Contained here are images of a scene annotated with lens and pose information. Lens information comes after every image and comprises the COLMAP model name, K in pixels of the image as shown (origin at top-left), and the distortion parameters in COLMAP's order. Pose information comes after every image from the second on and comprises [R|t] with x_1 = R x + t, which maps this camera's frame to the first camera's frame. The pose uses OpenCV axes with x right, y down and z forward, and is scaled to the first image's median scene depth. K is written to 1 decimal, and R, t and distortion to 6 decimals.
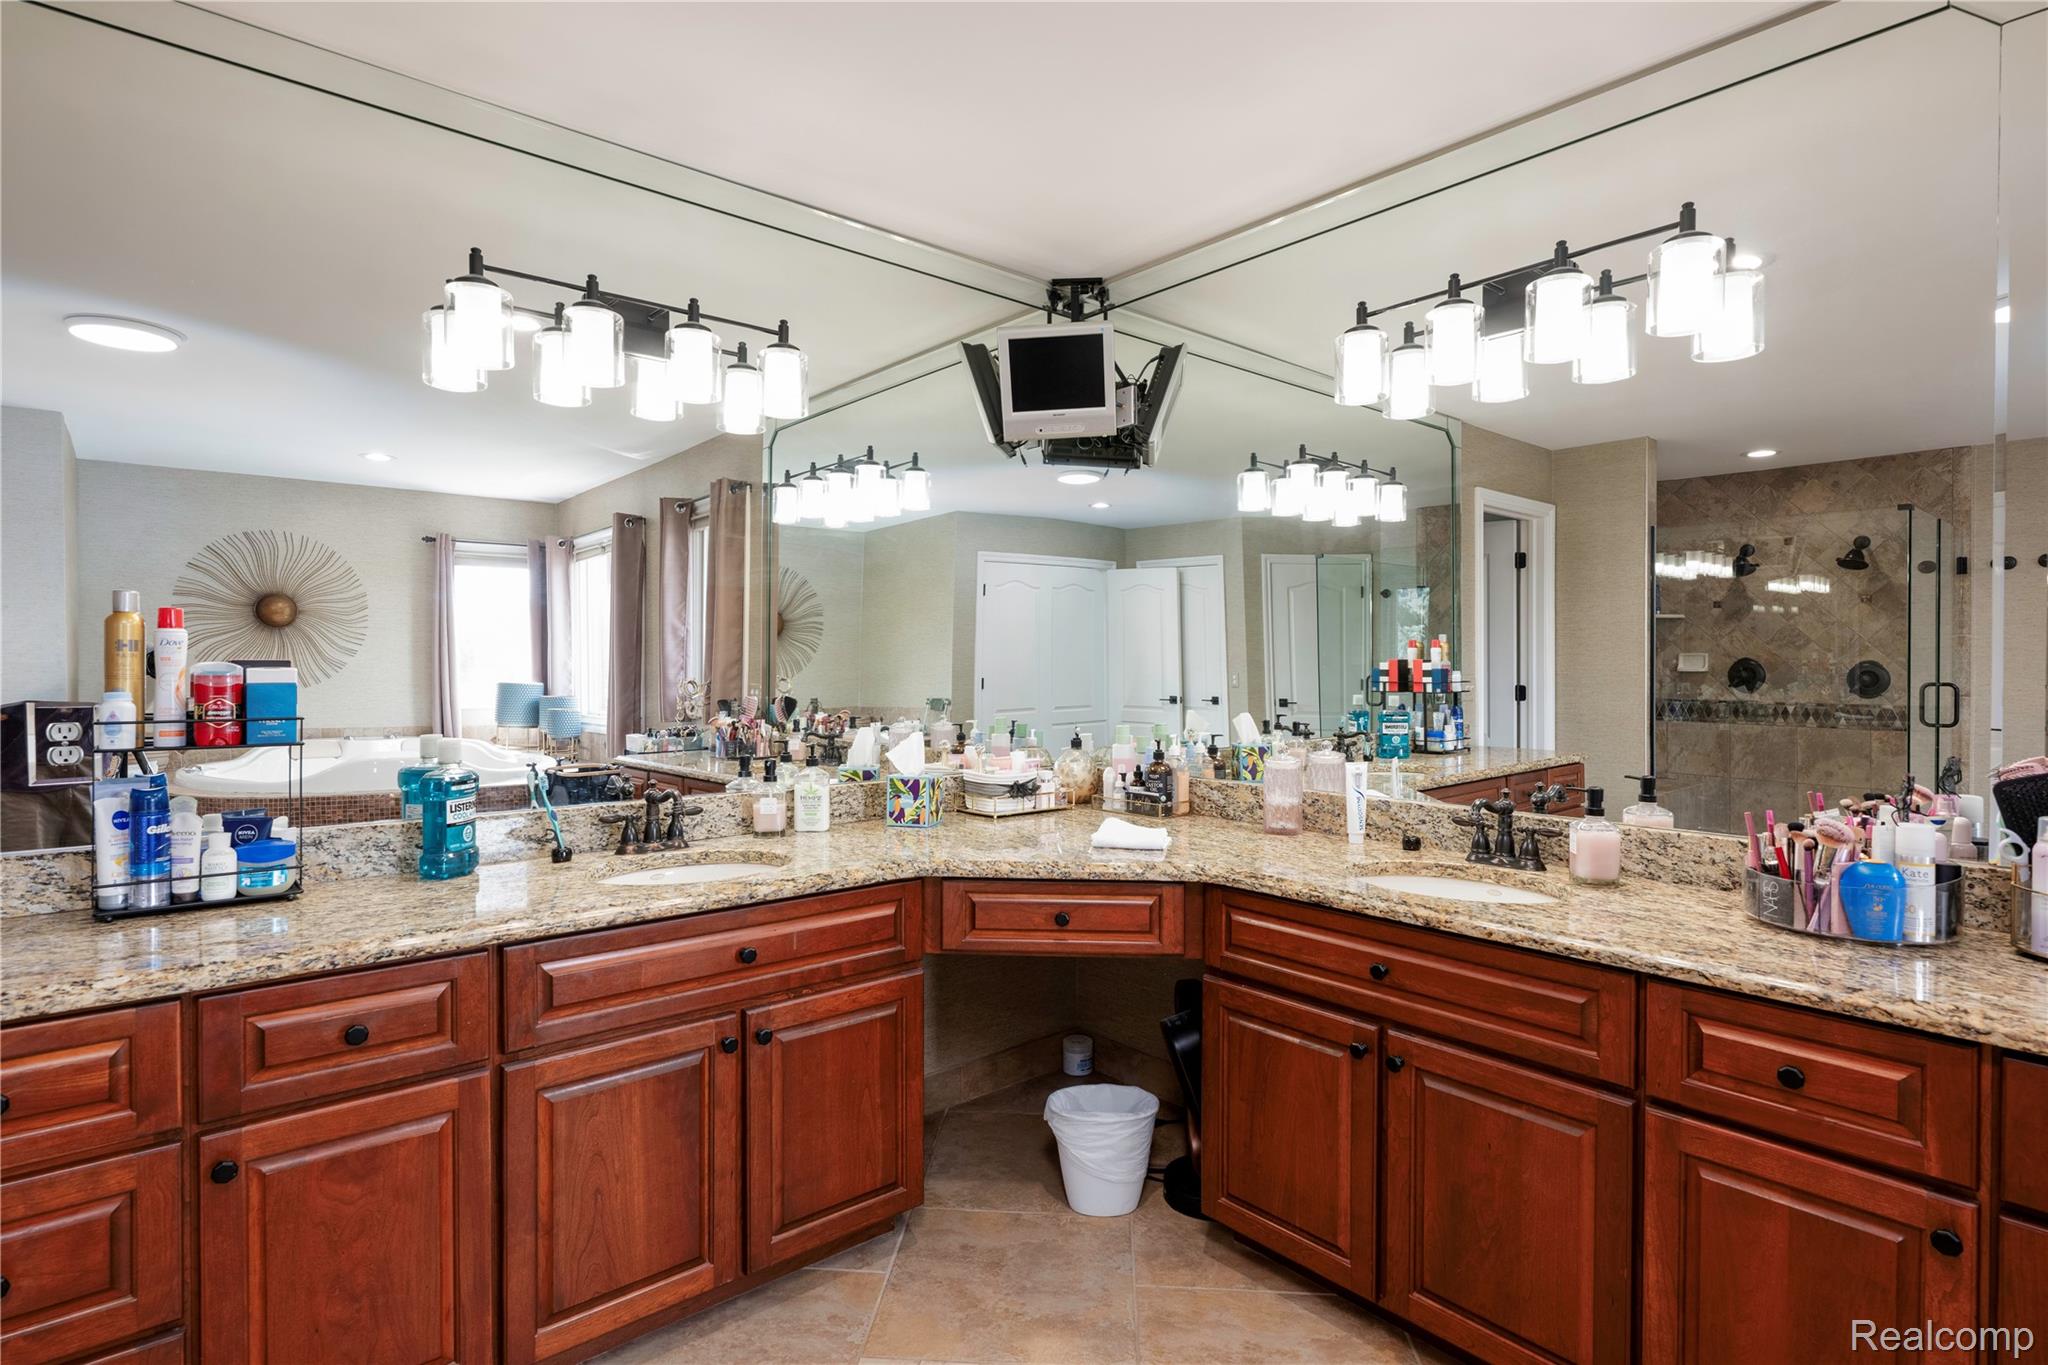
lens RADIAL K [[1048.2, 0, 940.4], [0, 1048.2, 660.9], [0, 0, 1]] dist [-0.004757, -0.000327]
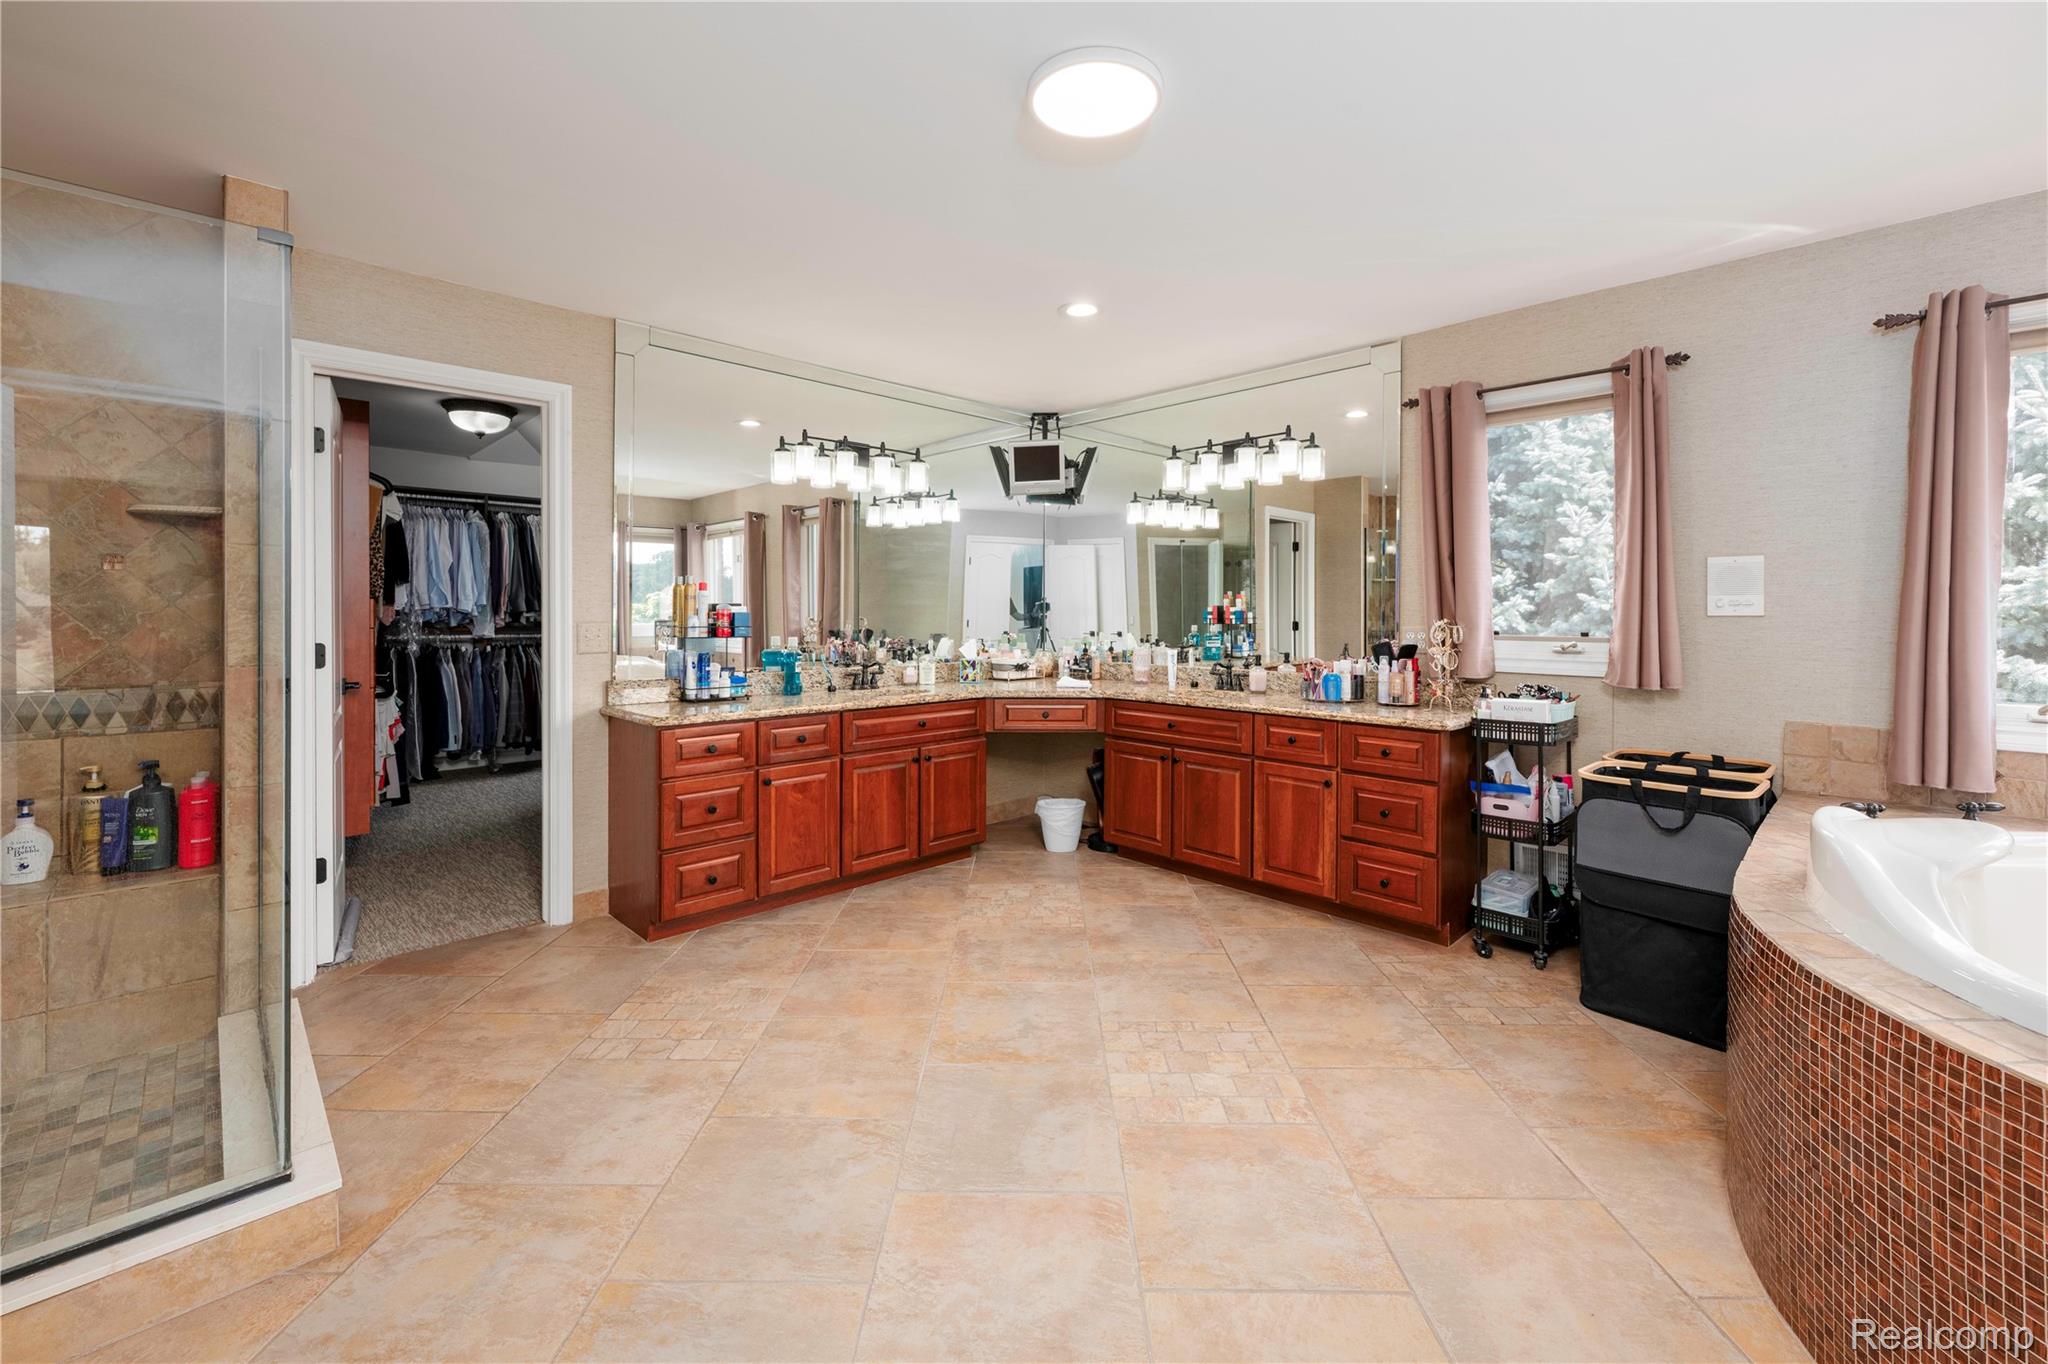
lens RADIAL K [[842.3, 0, 1023.4], [0, 842.3, 644.9], [0, 0, 1]] dist [0.000536, 0.000159]
pose [[0.990620, -0.006743, 0.136479, -0.157536], [0.000907, 0.999084, 0.042773, 0.008383], [-0.136642, -0.042248, 0.989719, -0.708248]]
